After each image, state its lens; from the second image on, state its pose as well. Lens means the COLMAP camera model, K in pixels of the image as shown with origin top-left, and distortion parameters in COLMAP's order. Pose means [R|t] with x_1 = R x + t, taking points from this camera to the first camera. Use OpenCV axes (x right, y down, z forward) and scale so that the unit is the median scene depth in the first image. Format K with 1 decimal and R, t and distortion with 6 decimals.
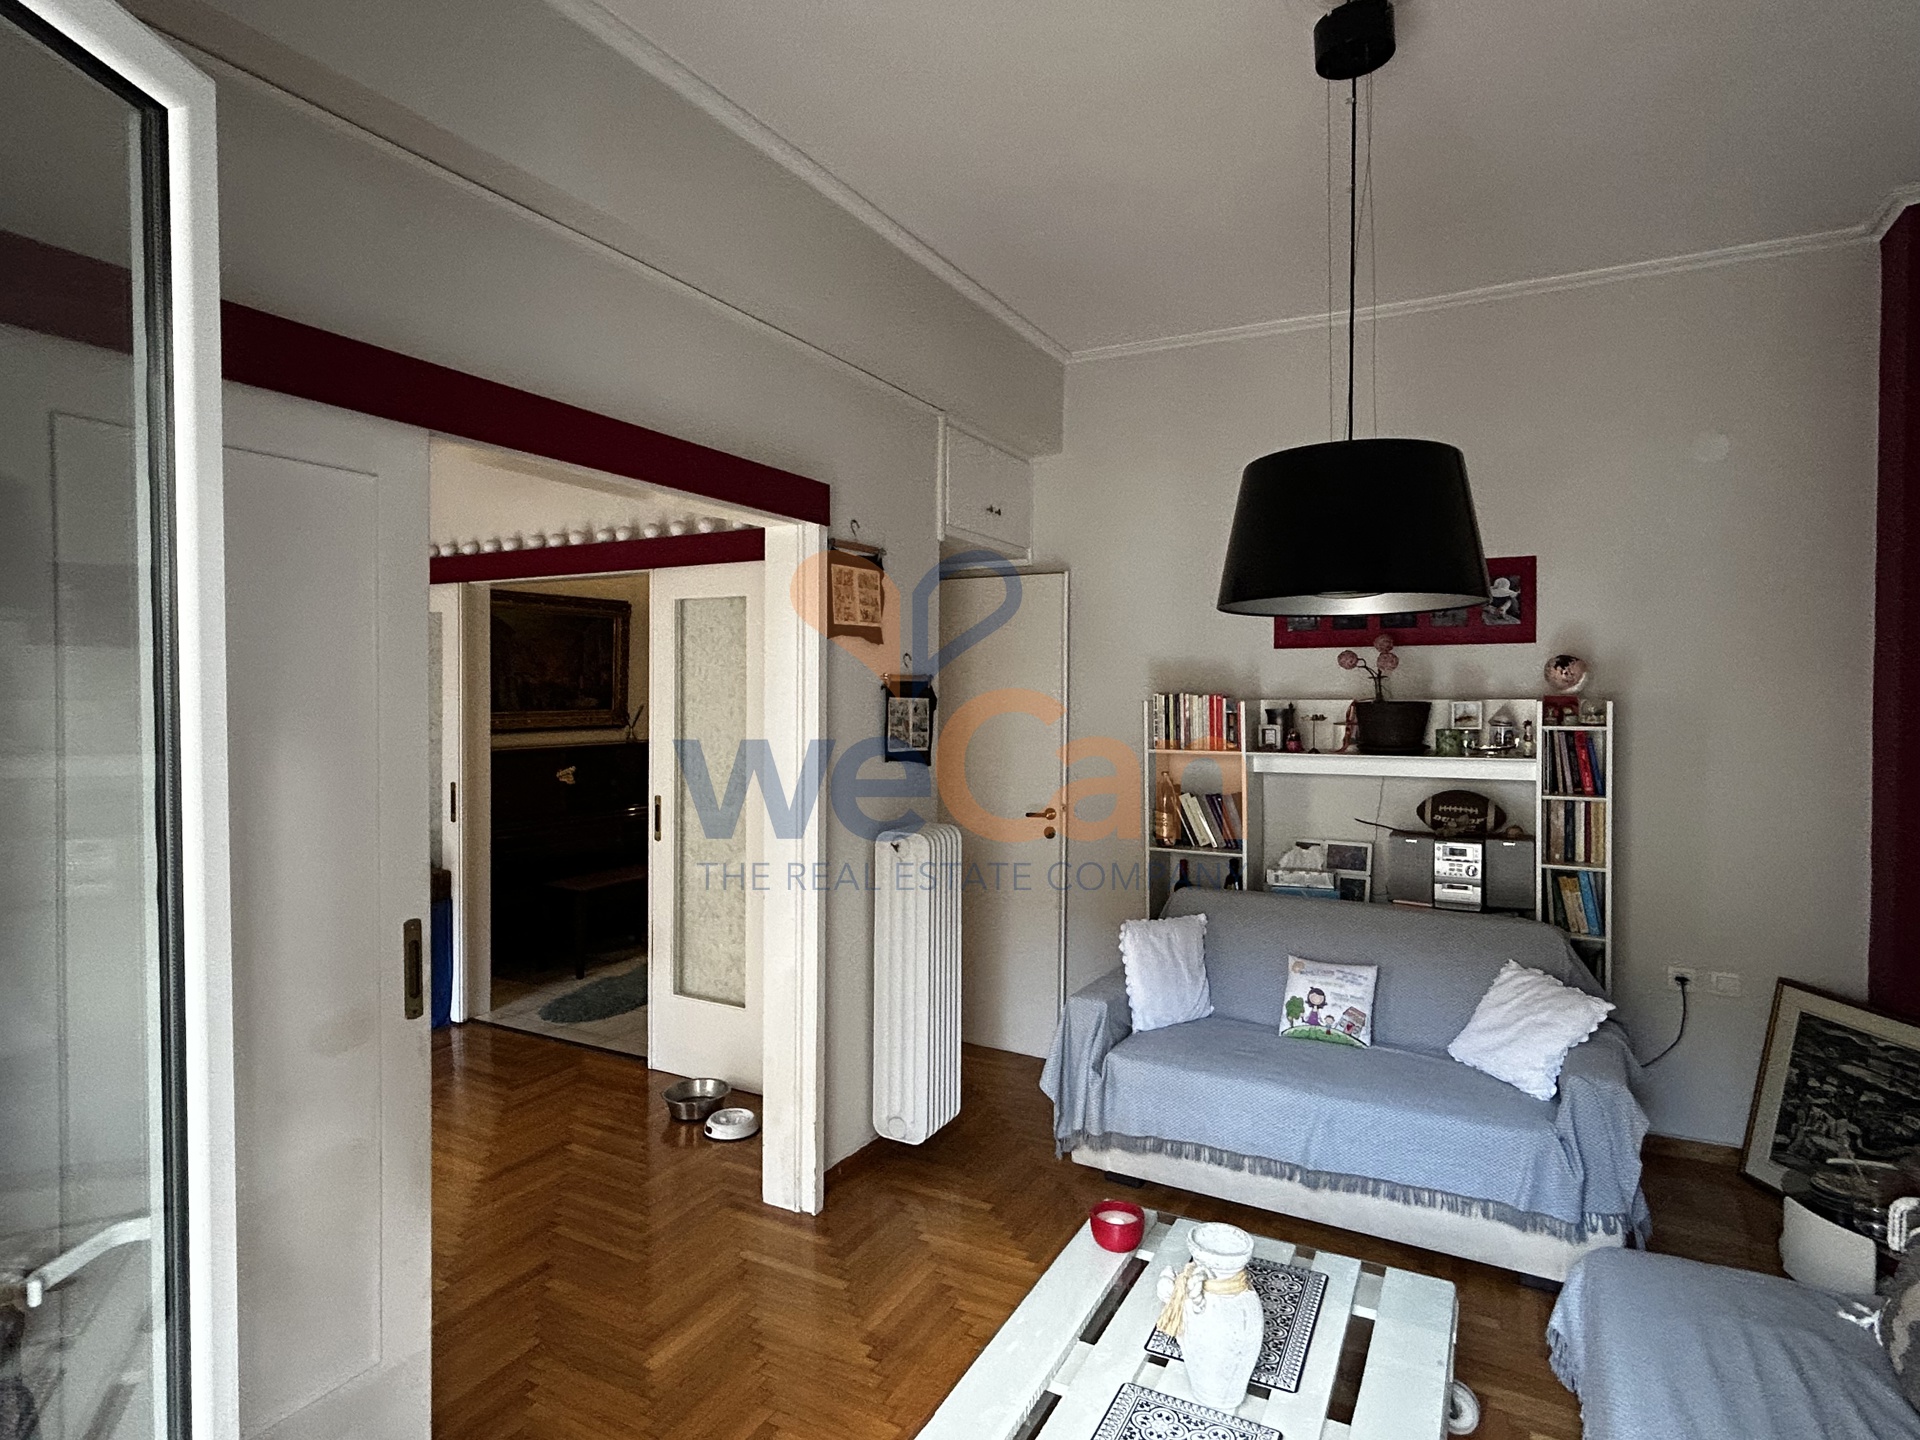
lens RADIAL K [[1048.9, 0, 950.3], [0, 1048.9, 714.8], [0, 0, 1]] dist [-0.000671, 0.000385]
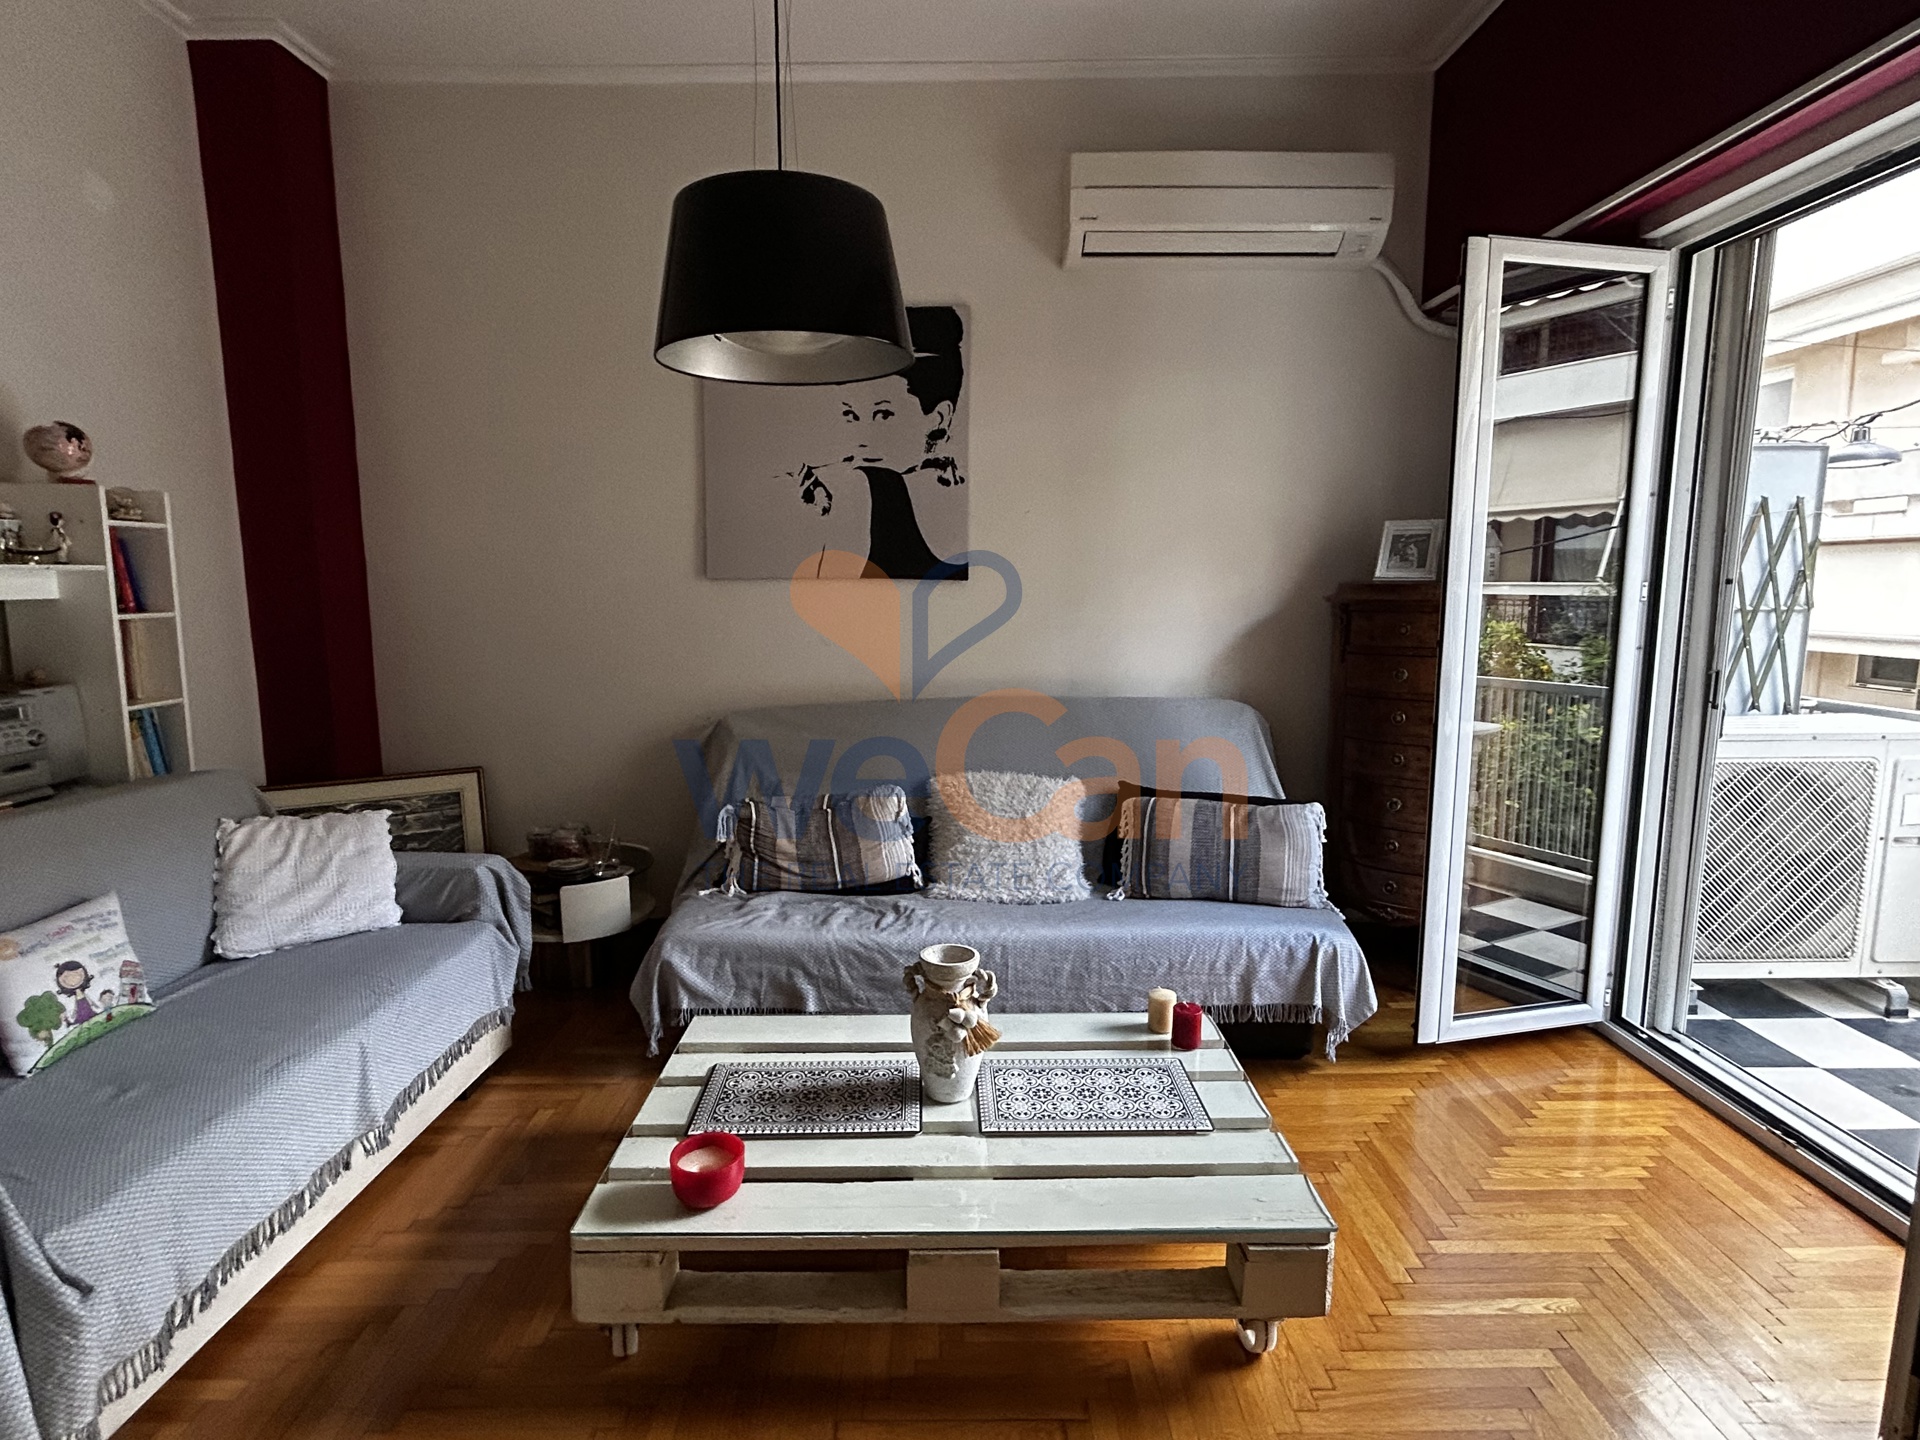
lens RADIAL K [[992.7, 0, 947.2], [0, 992.7, 718.4], [0, 0, 1]] dist [-0.005978, 0.003733]
pose [[-0.478994, -0.119286, 0.869676, -0.334331], [0.024183, 0.988555, 0.148911, 0.058385], [-0.877485, 0.092359, -0.470627, 0.808224]]
